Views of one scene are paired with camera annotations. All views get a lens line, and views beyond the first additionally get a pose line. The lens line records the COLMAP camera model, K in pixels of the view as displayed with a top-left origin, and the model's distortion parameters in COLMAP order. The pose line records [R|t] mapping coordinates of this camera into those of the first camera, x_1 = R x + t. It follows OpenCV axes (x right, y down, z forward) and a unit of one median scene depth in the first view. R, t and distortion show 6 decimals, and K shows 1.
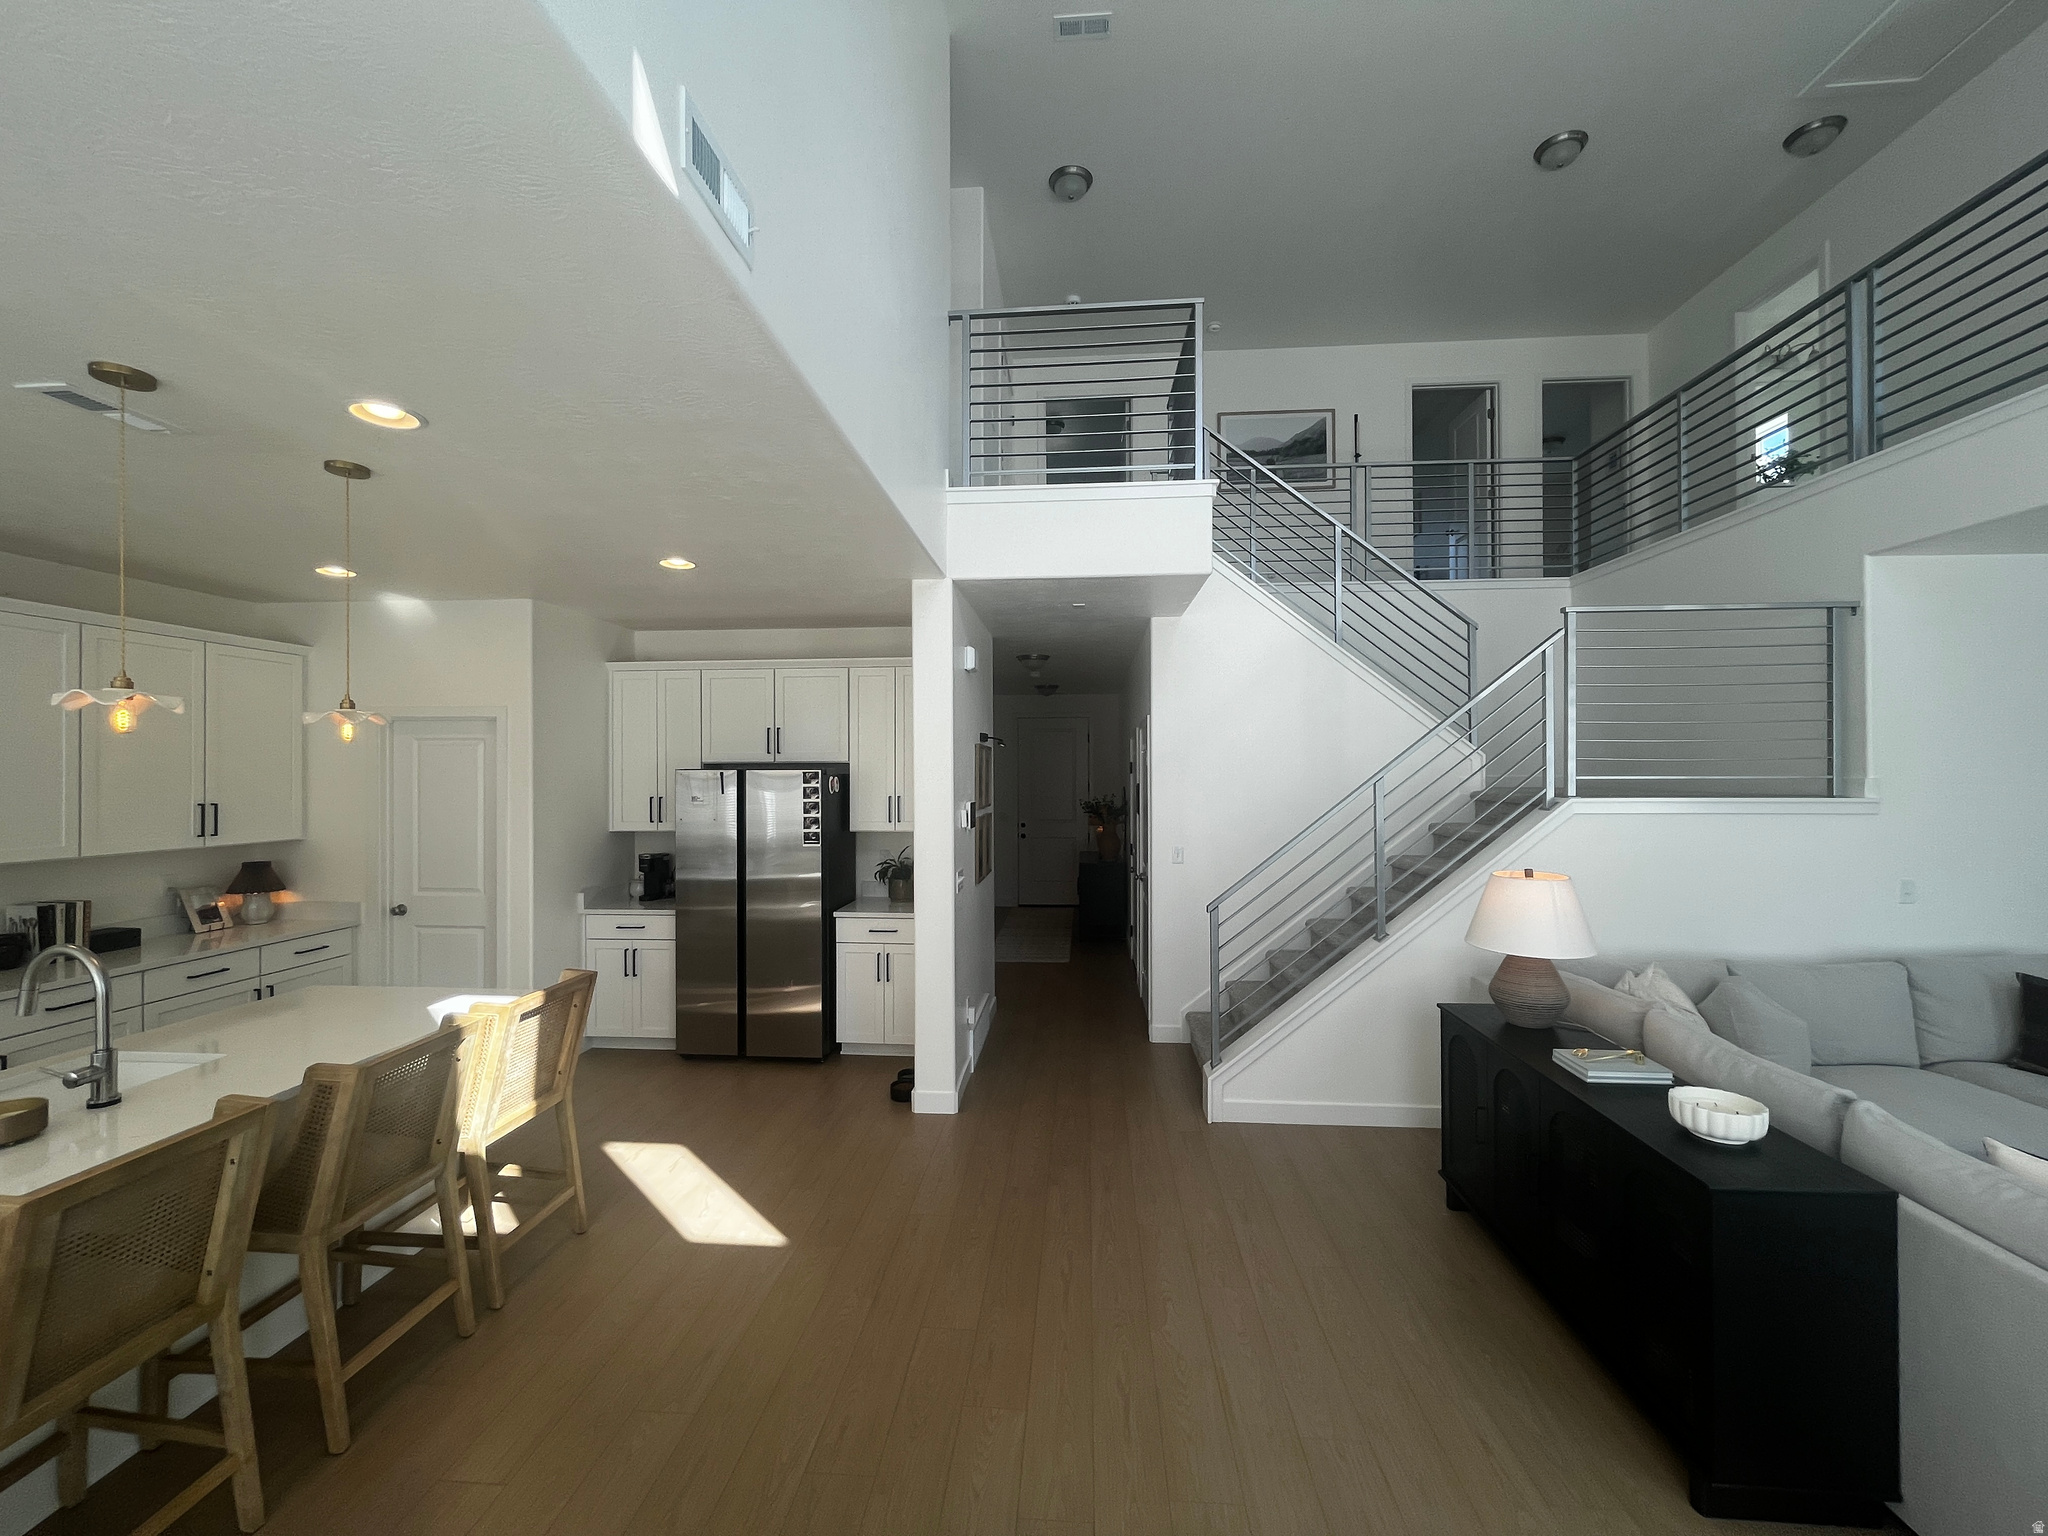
lens RADIAL K [[830.6, 0, 1024.3], [0, 830.6, 773.7], [0, 0, 1]] dist [-0.003942, 0.000392]
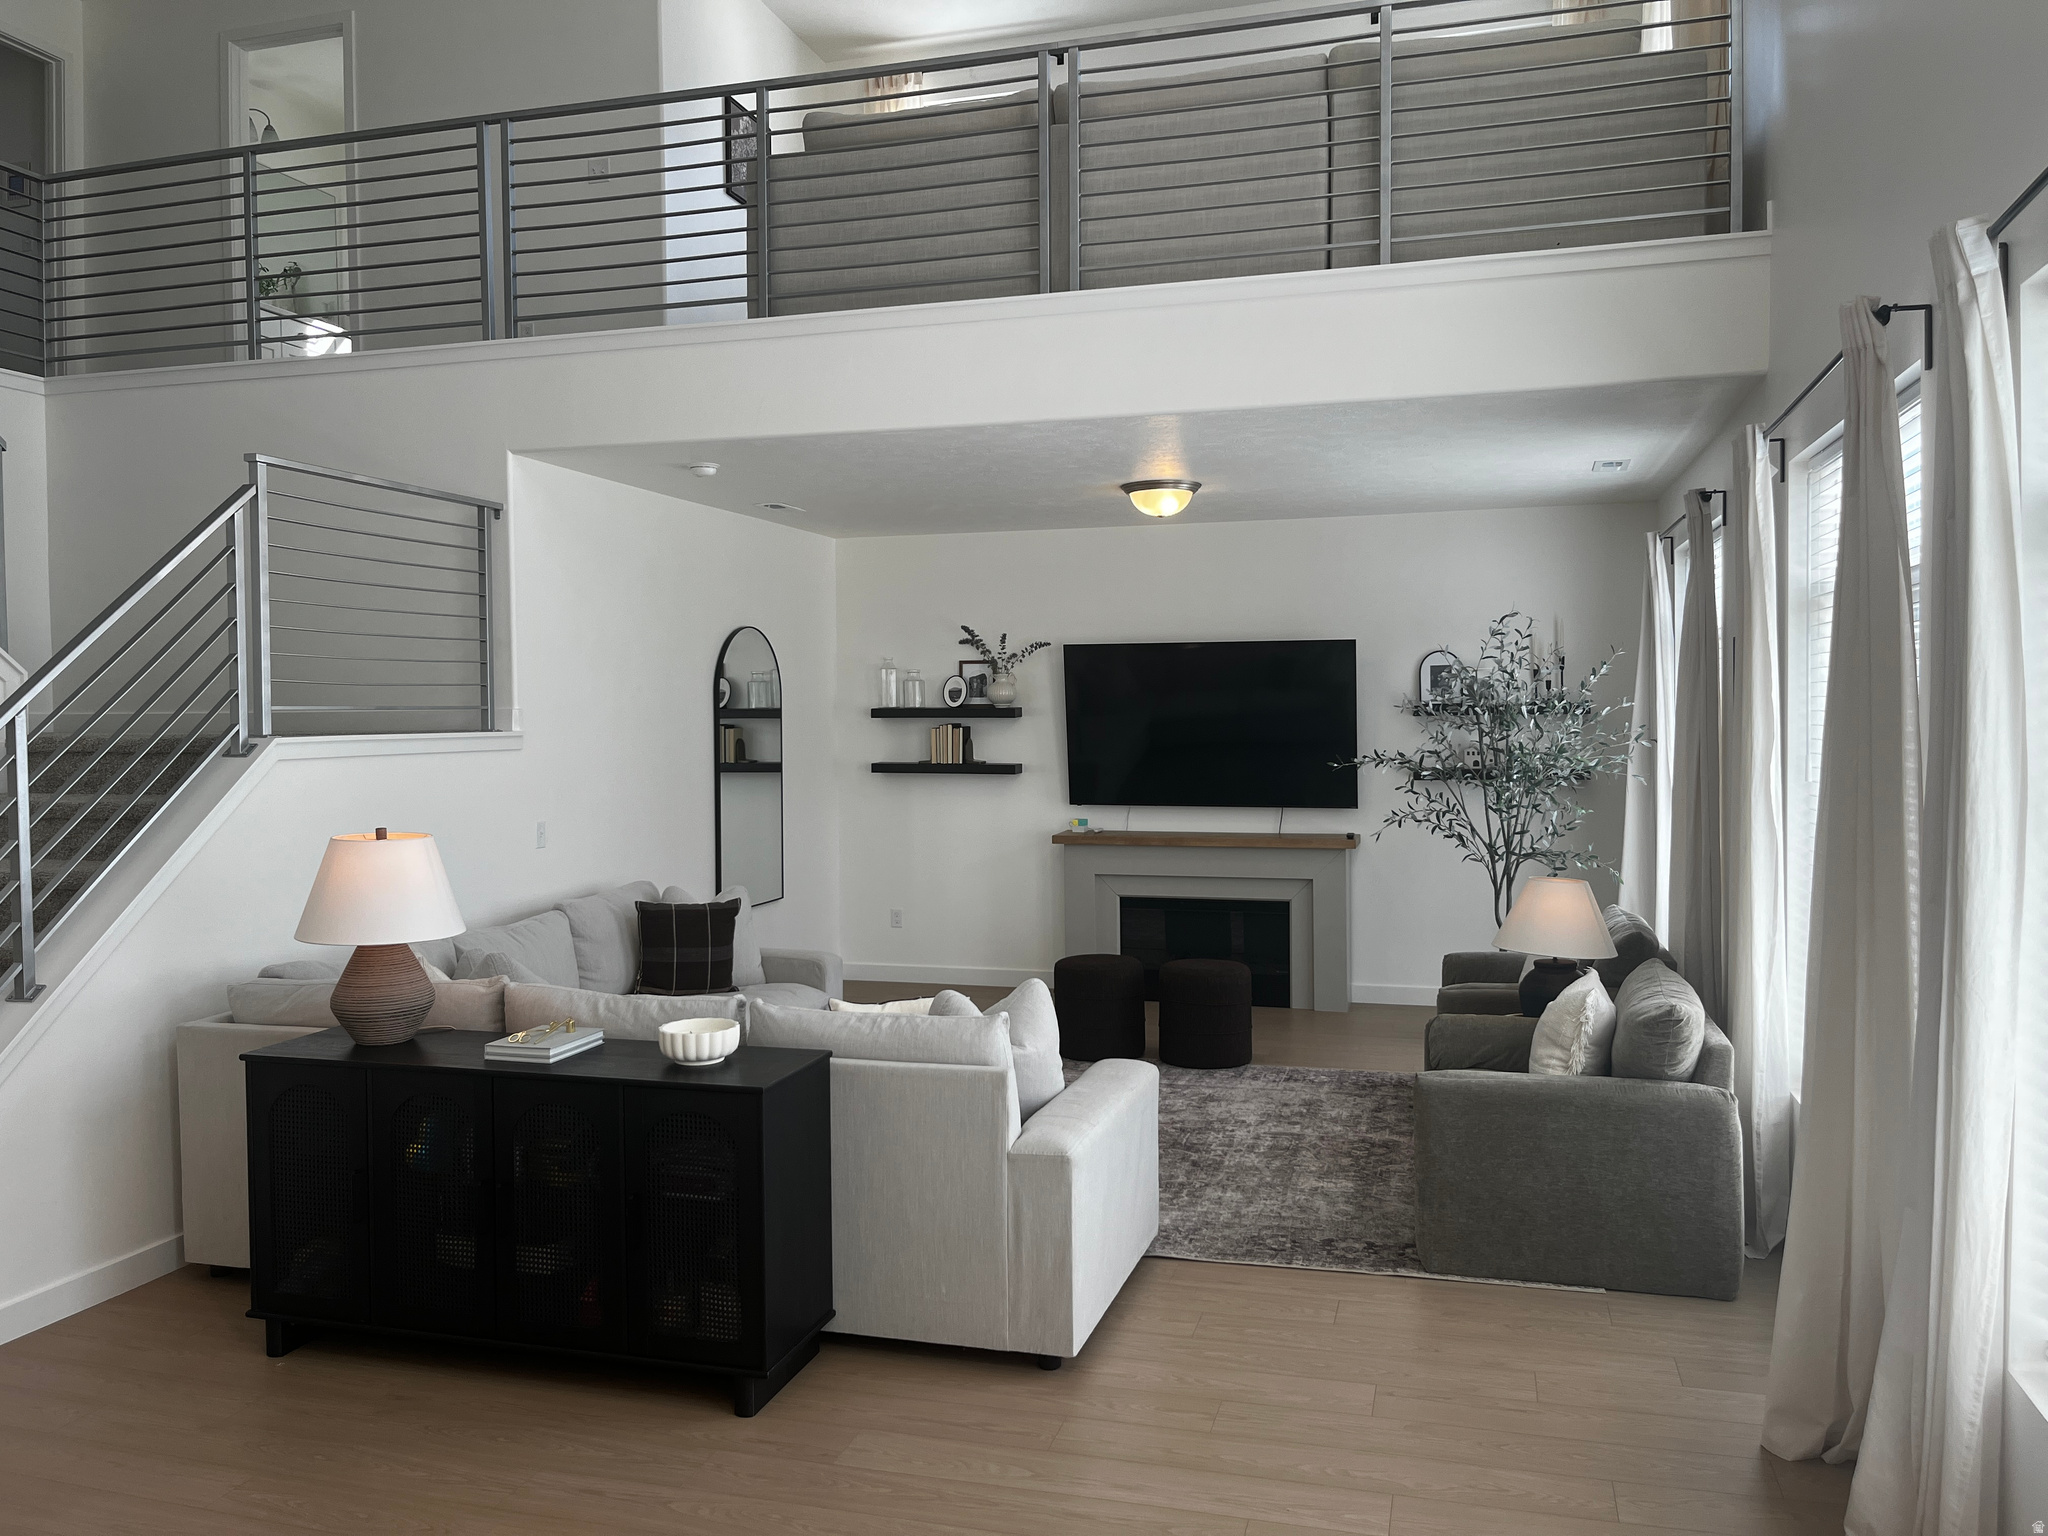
lens RADIAL K [[1567.0, 0, 1036.4], [0, 1567.0, 750.7], [0, 0, 1]] dist [0.058404, -0.080061]
pose [[0.200570, -0.023812, 0.979390, -0.500387], [0.006928, 0.999714, 0.022887, 0.015373], [-0.979655, 0.002194, 0.200677, 0.128606]]
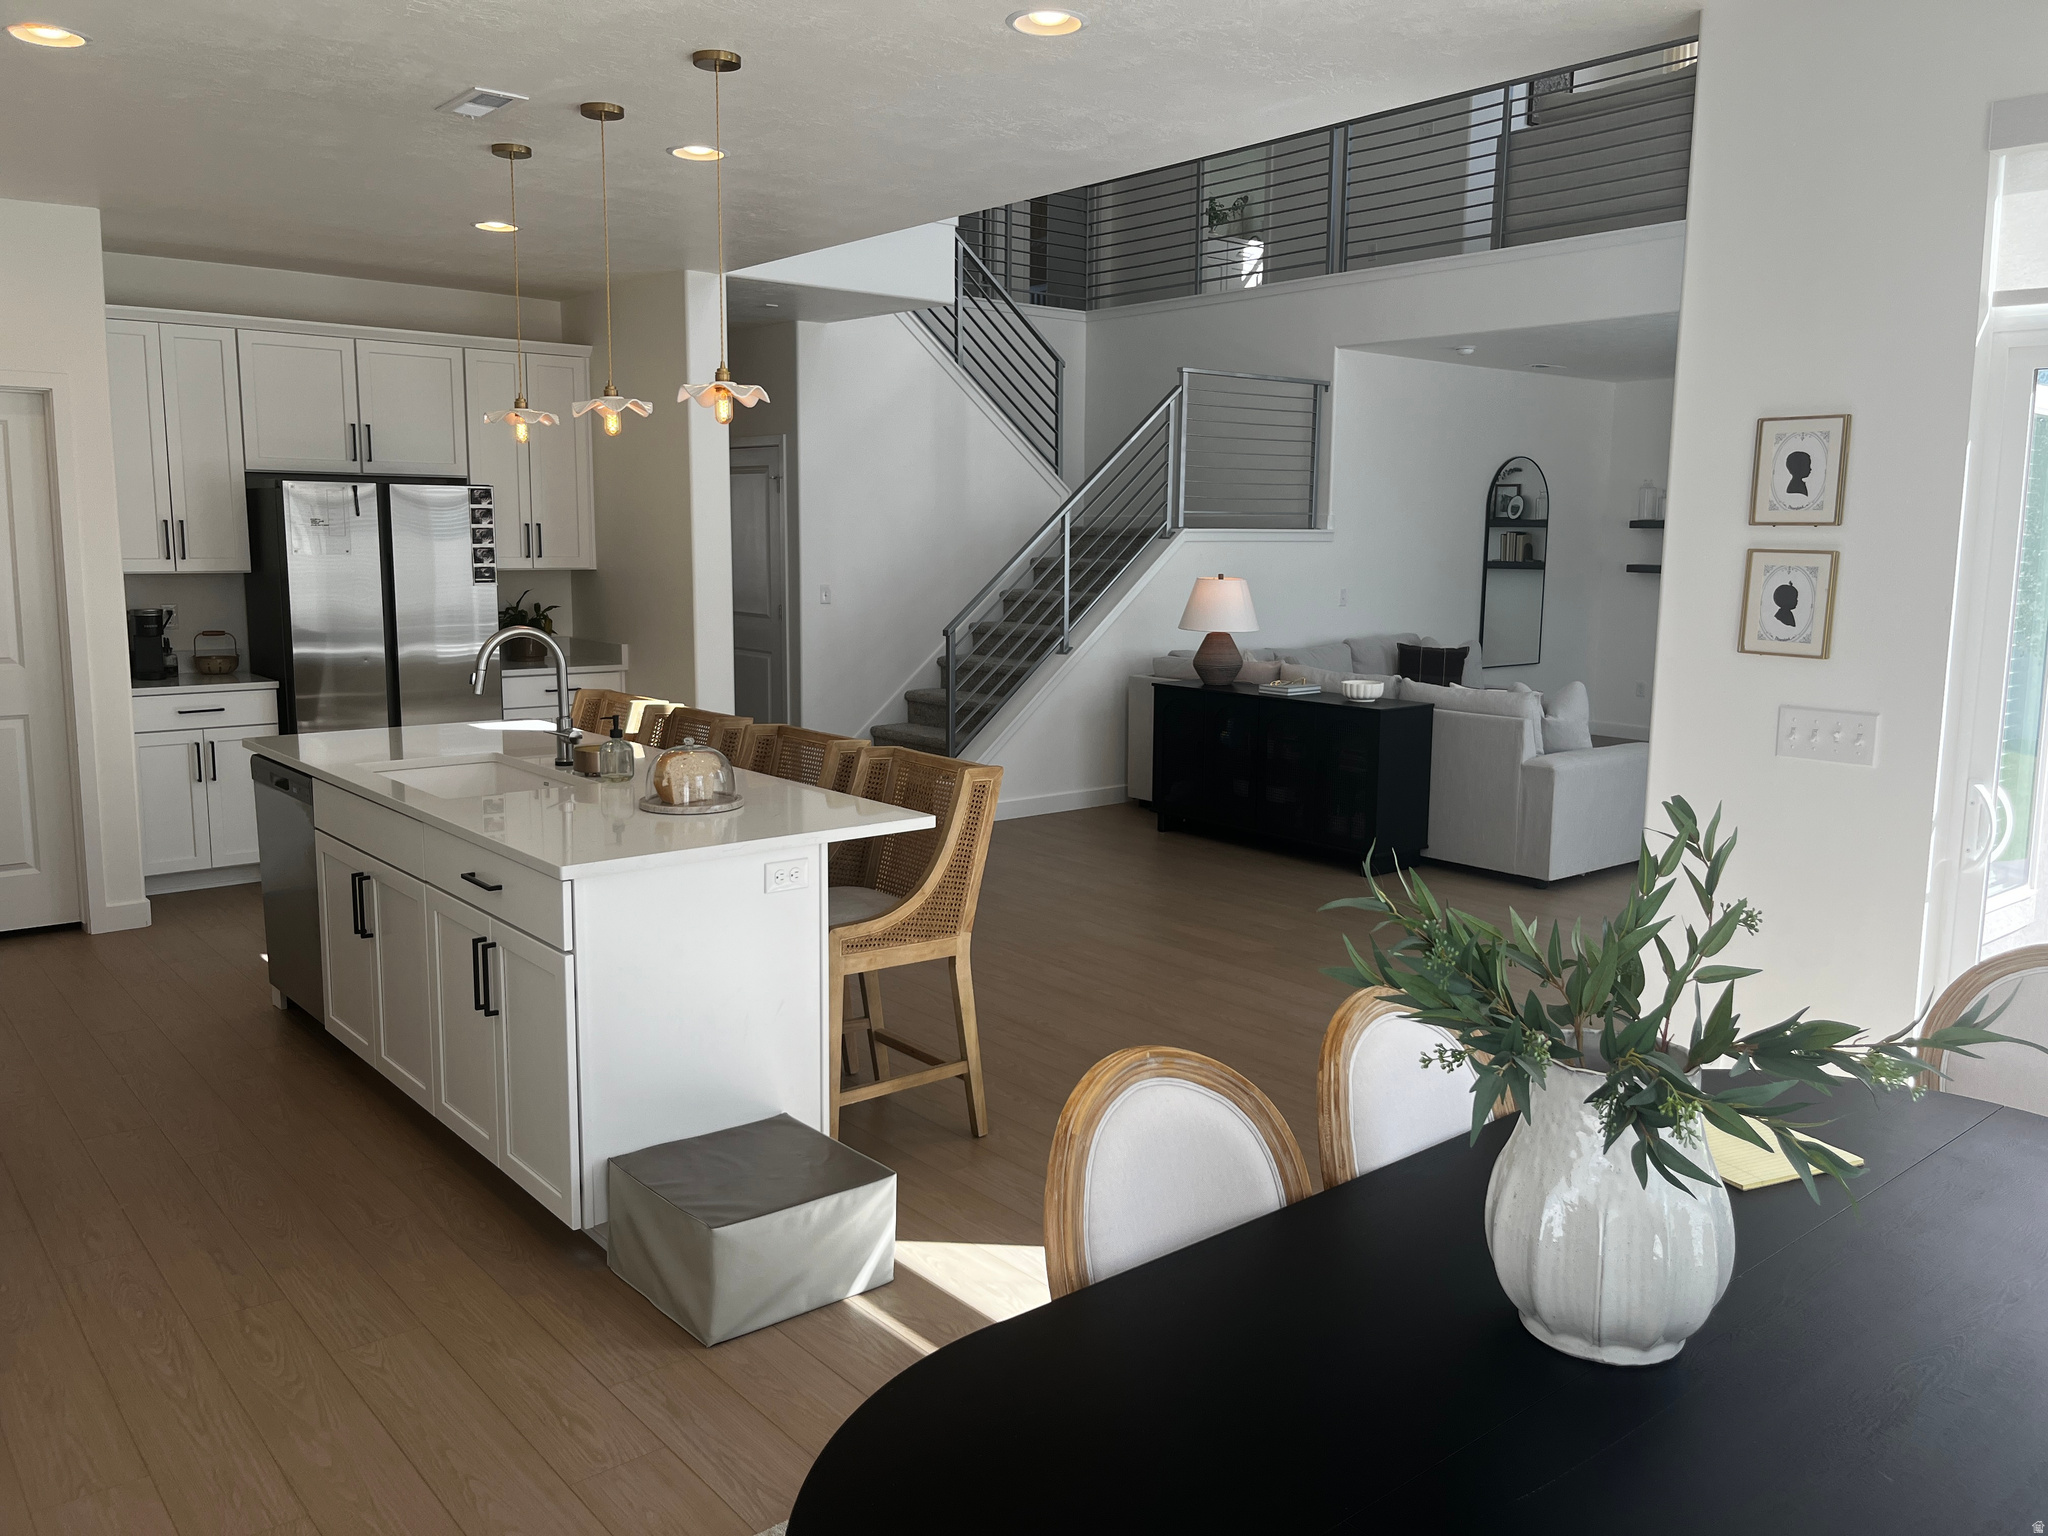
lens RADIAL K [[1585.4, 0, 1028.2], [0, 1585.4, 765.3], [0, 0, 1]] dist [0.053544, -0.128858]
pose [[0.713527, -0.092835, 0.694450, -1.205527], [-0.012332, 0.989365, 0.144931, 0.039548], [-0.700519, -0.111976, 0.704794, -0.552392]]
